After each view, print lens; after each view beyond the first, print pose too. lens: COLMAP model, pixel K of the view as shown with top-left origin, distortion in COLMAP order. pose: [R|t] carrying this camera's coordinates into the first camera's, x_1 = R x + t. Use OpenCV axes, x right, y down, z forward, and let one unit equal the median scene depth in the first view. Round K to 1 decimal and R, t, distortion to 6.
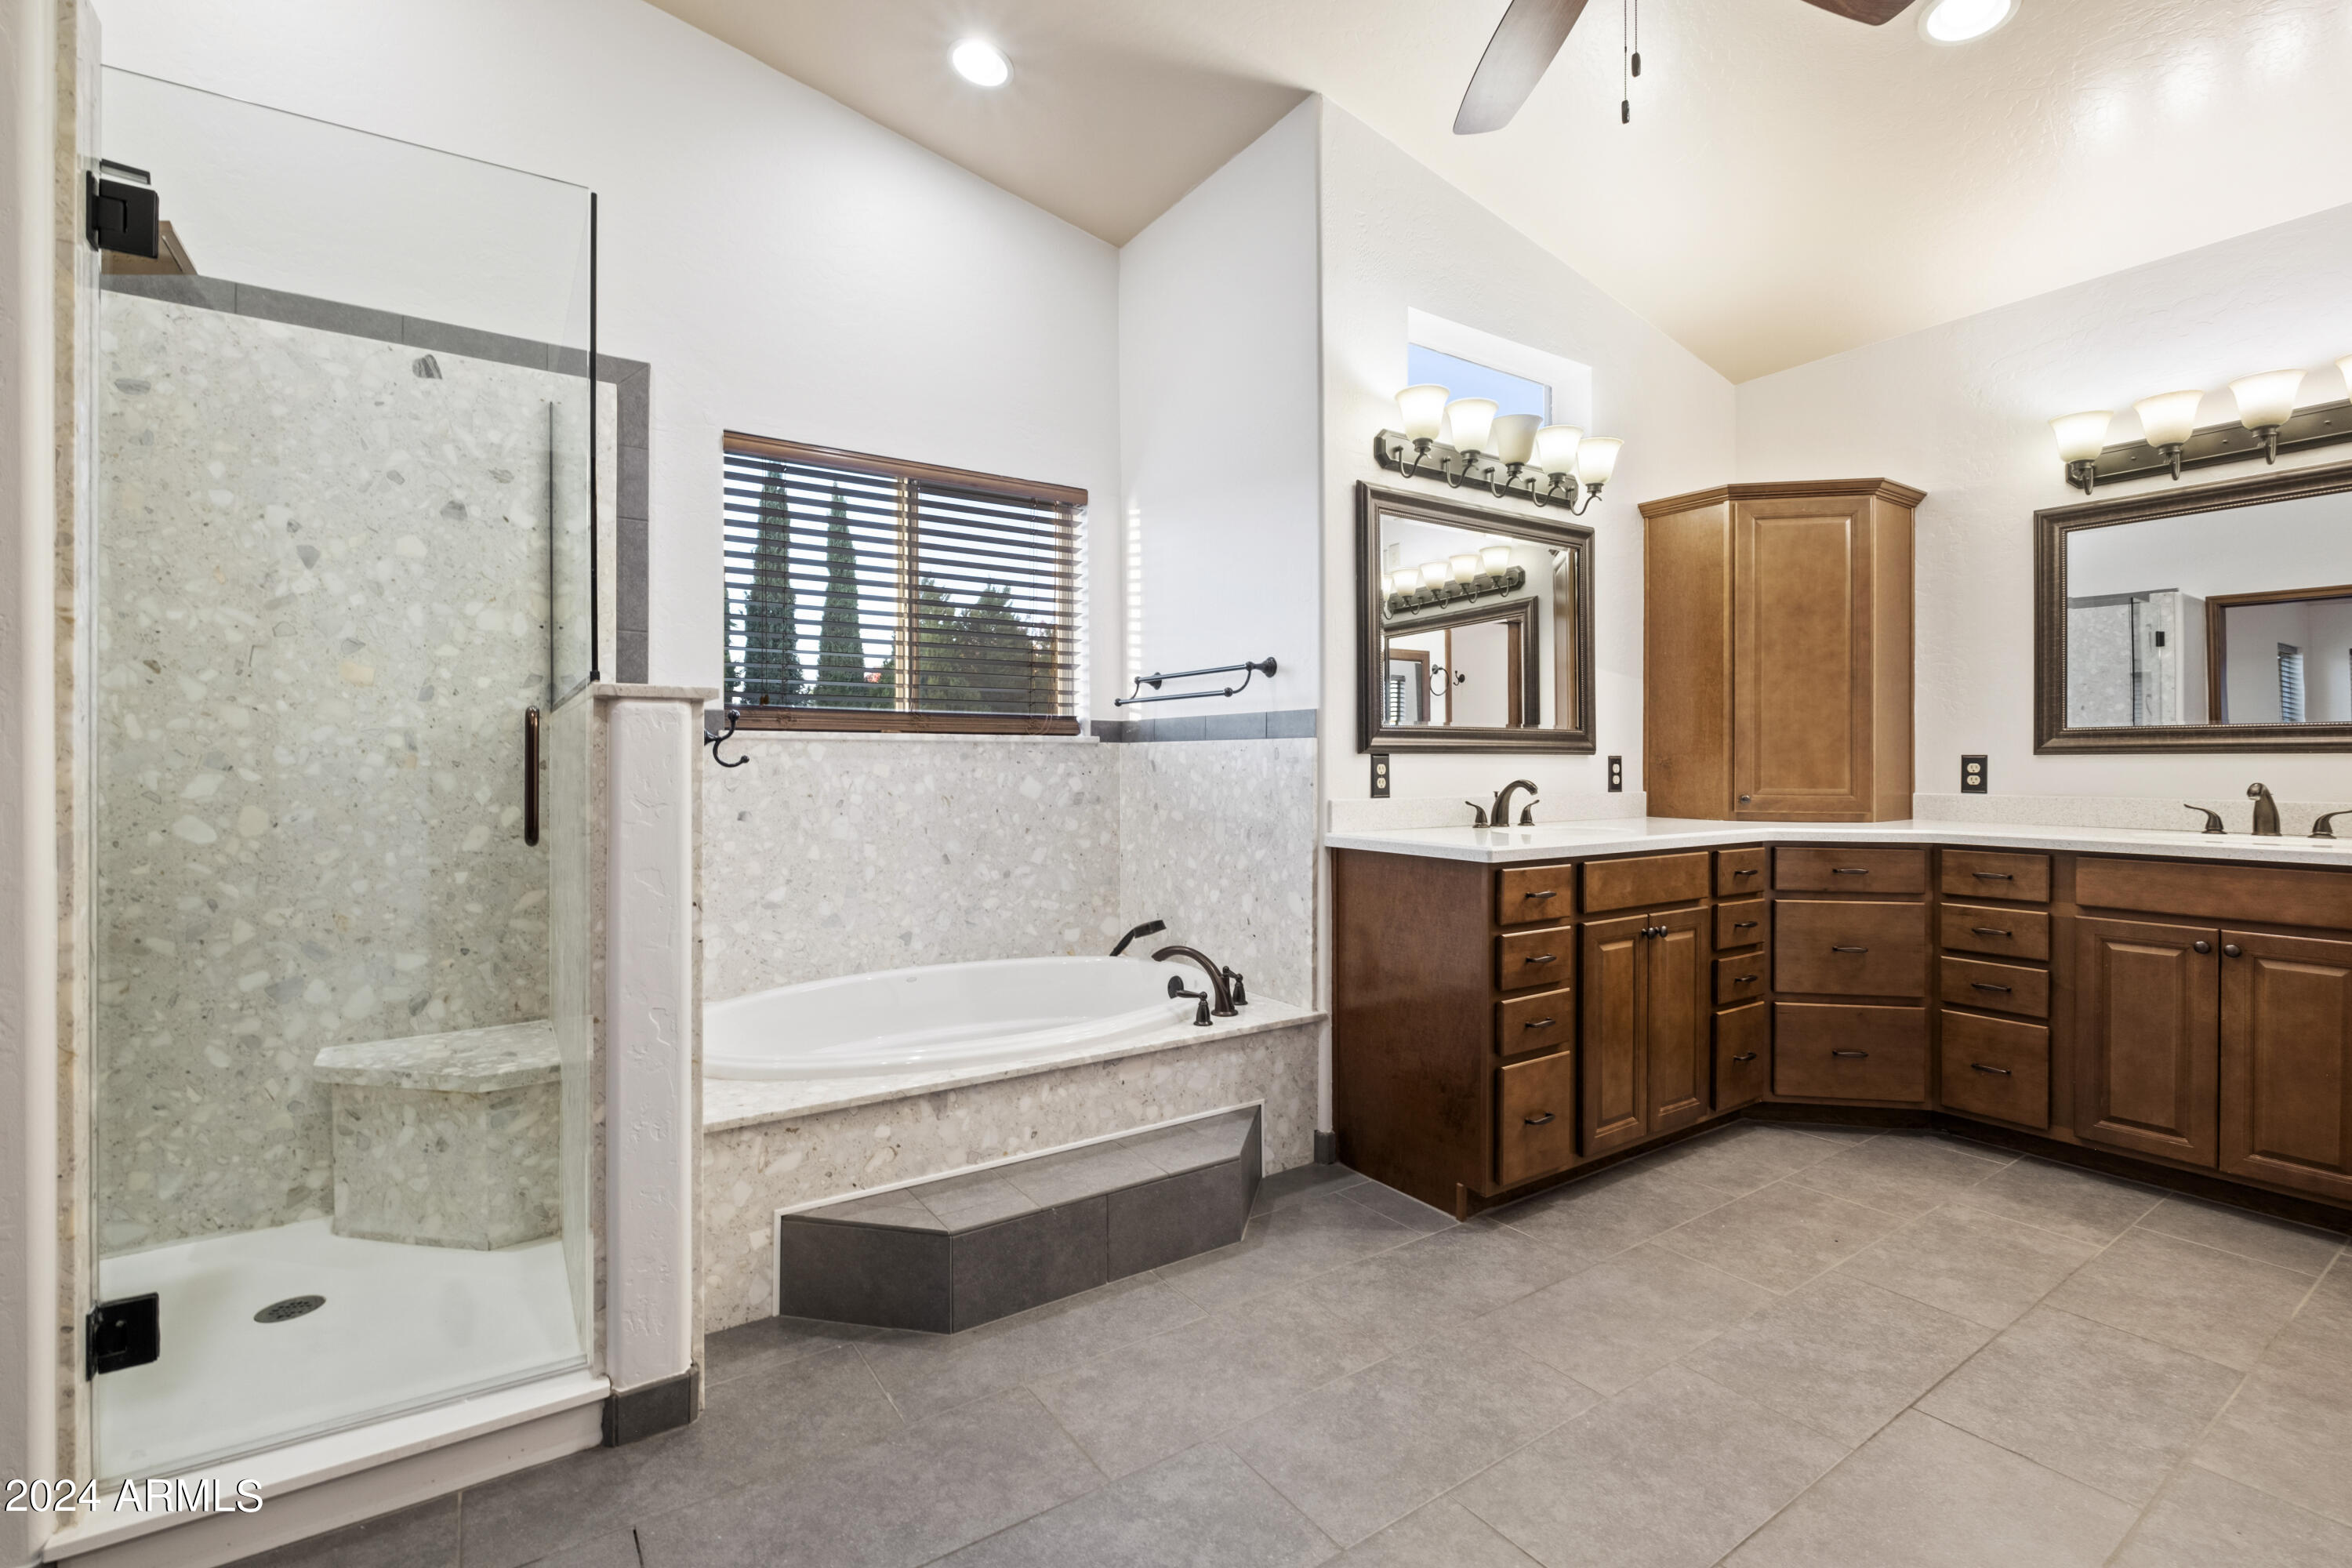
lens RADIAL K [[1033.4, 0, 1235.9], [0, 1033.4, 768.6], [0, 0, 1]] dist [-0.002571, -0.001030]
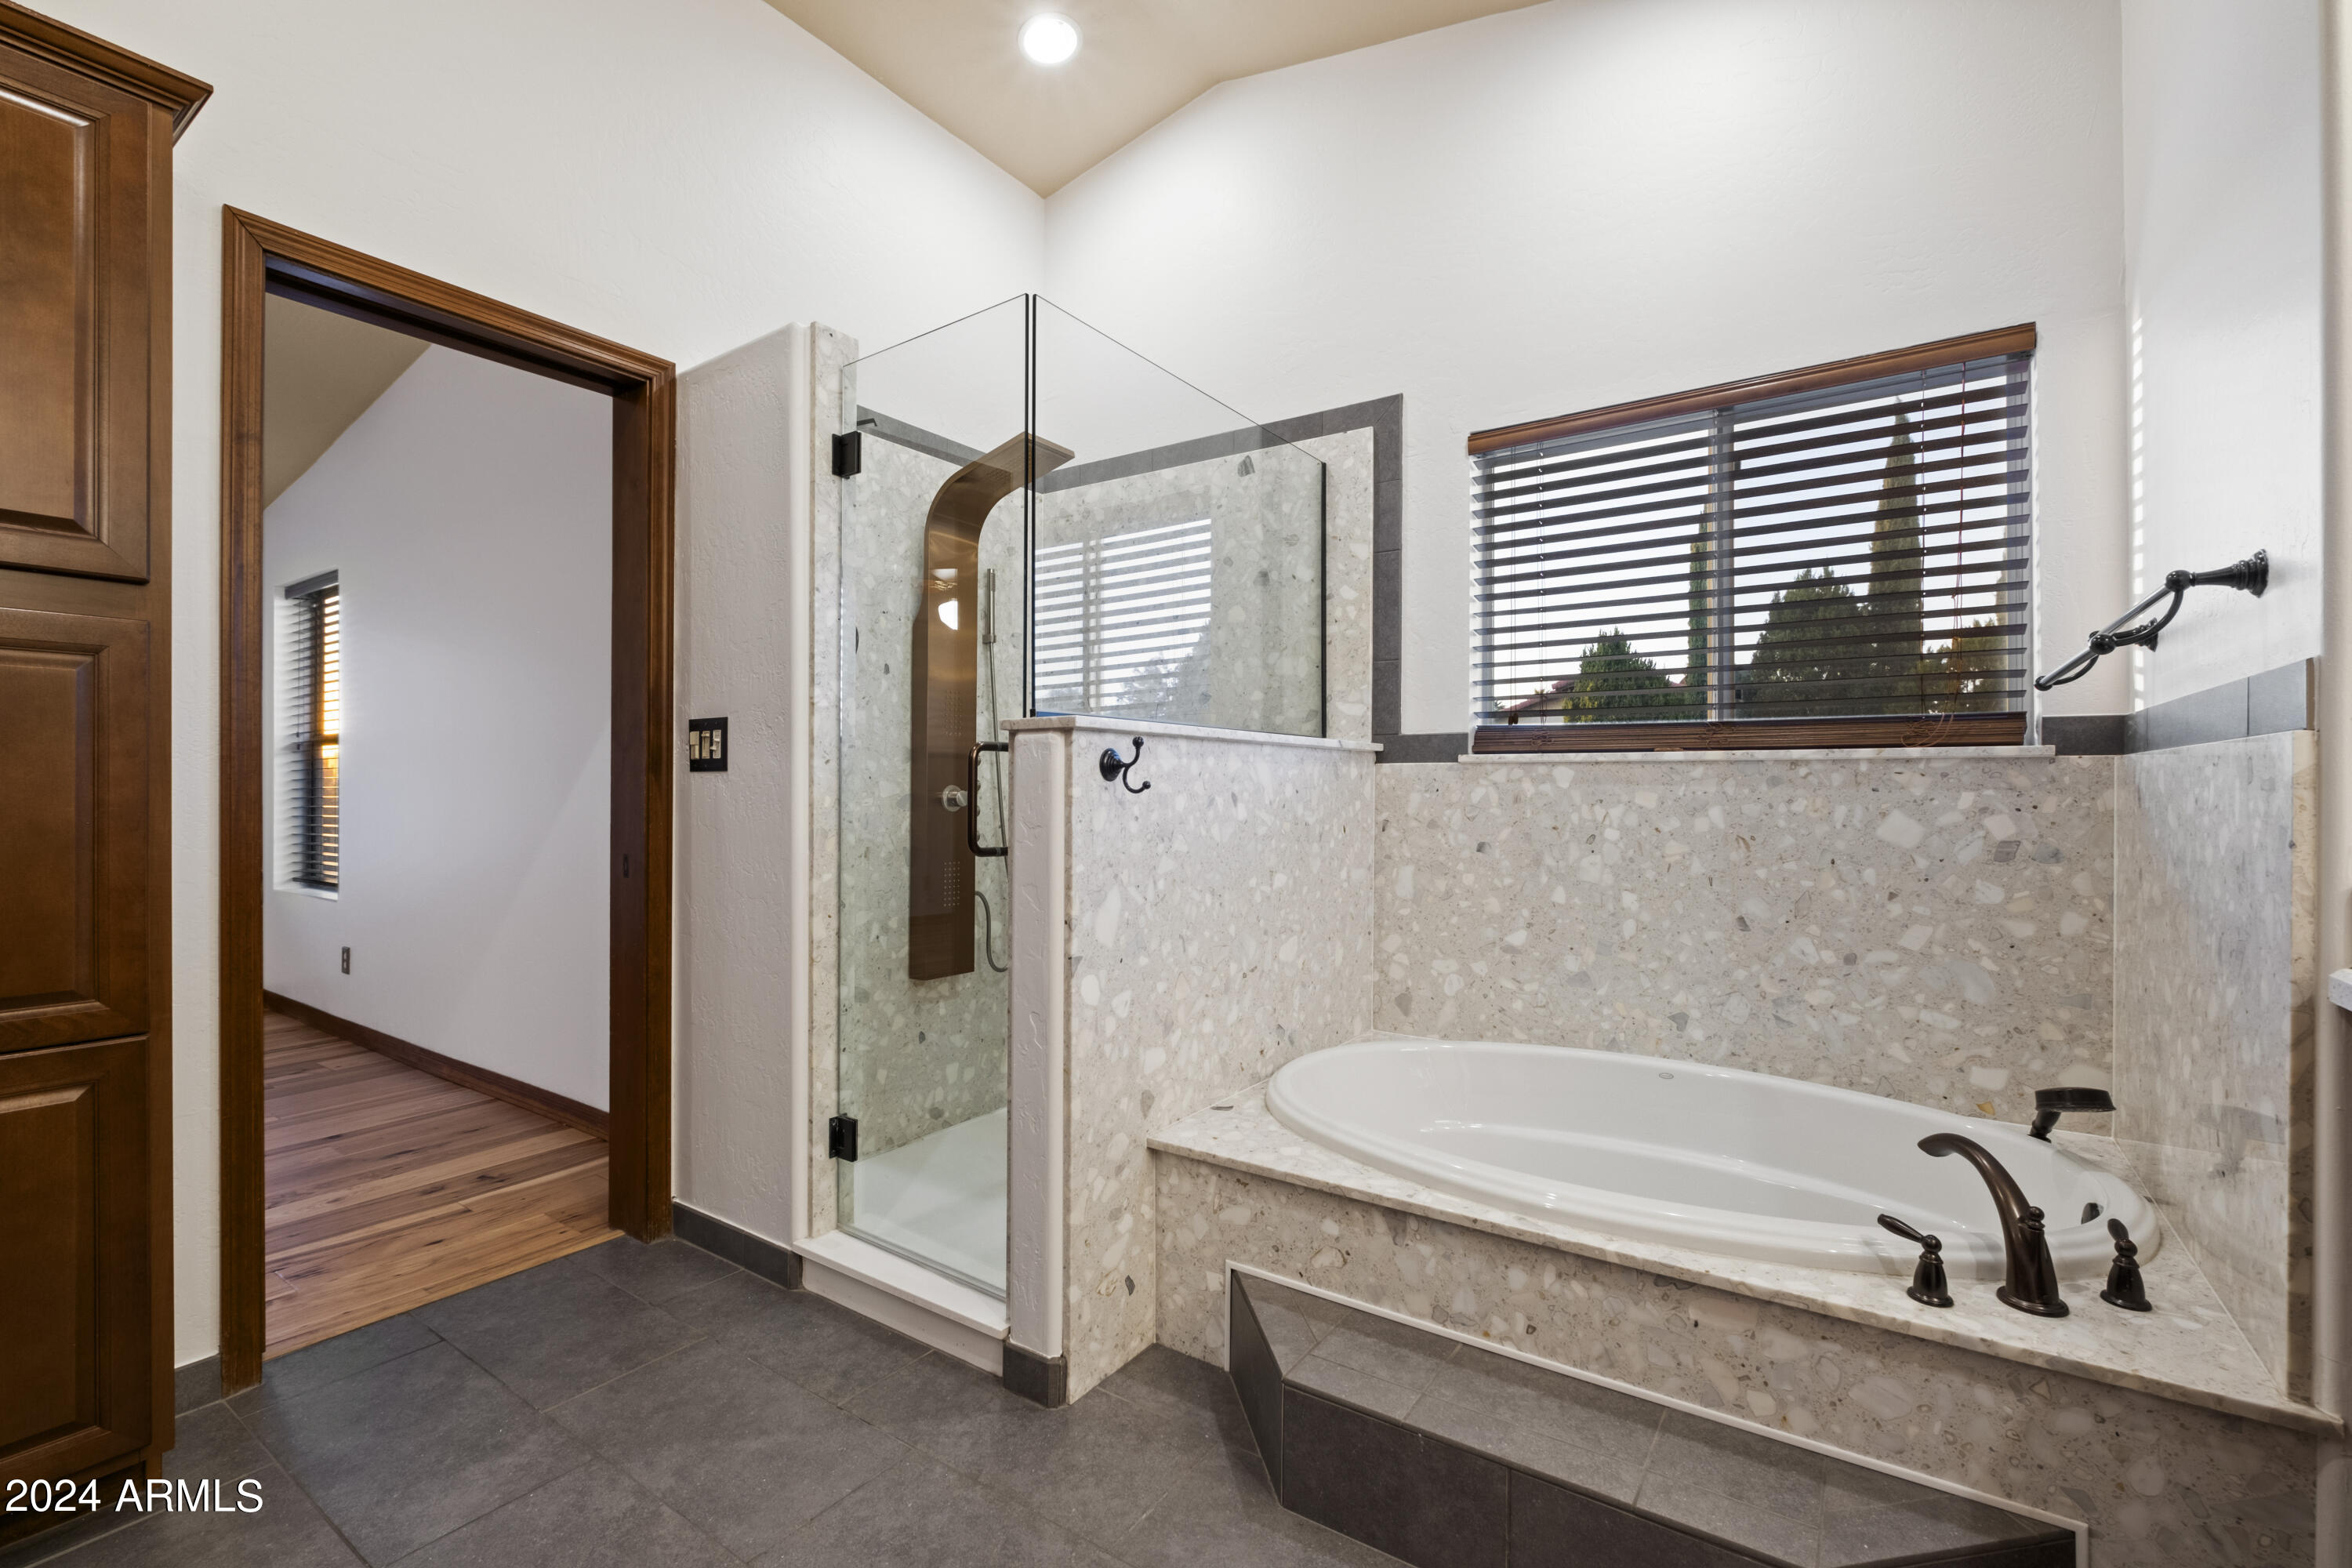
lens RADIAL K [[1033.4, 0, 1176.0], [0, 1033.4, 791.2], [0, 0, 1]] dist [-0.002571, -0.001030]
pose [[0.343097, 0.003817, -0.939292, 0.281208], [-0.008120, 0.999966, 0.001097, -0.002685], [0.939265, 0.007251, 0.343117, 0.411060]]
